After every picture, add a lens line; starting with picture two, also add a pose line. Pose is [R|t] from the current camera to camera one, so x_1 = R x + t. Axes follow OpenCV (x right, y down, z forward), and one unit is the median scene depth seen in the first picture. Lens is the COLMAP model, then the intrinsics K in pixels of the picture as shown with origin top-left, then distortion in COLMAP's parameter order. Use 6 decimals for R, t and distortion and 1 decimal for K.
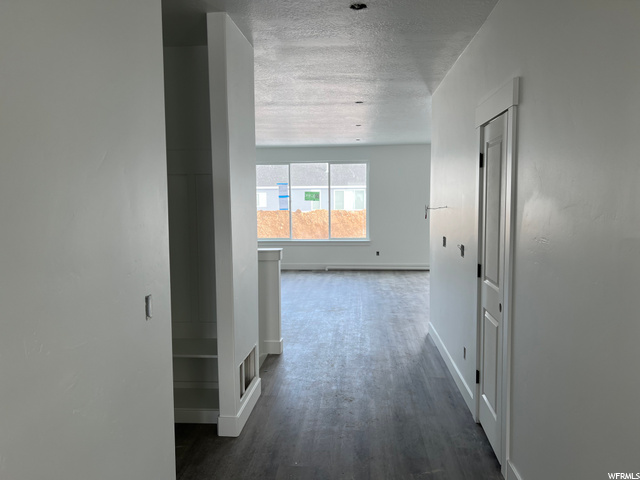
lens RADIAL K [[474.8, 0, 320.7], [0, 474.8, 240.5], [0, 0, 1]] dist [0.030788, -0.004040]
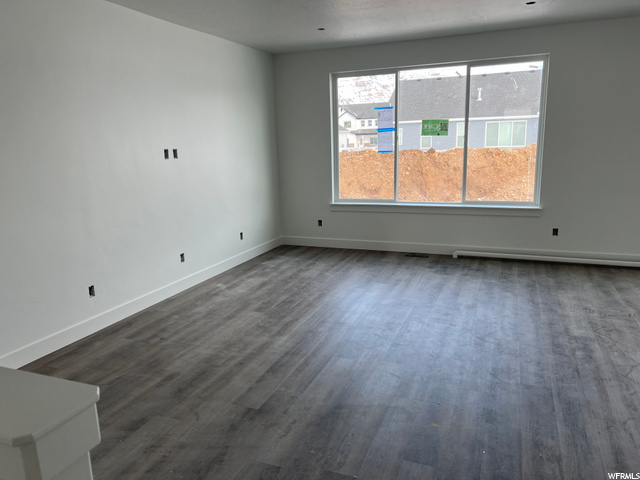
lens RADIAL K [[474.8, 0, 316.4], [0, 474.8, 238.8], [0, 0, 1]] dist [0.030788, -0.004040]
pose [[0.951932, 0.044176, -0.303109, 0.026590], [-0.005859, 0.991991, 0.126174, -0.032009], [0.306255, -0.118333, 0.944566, 0.398620]]
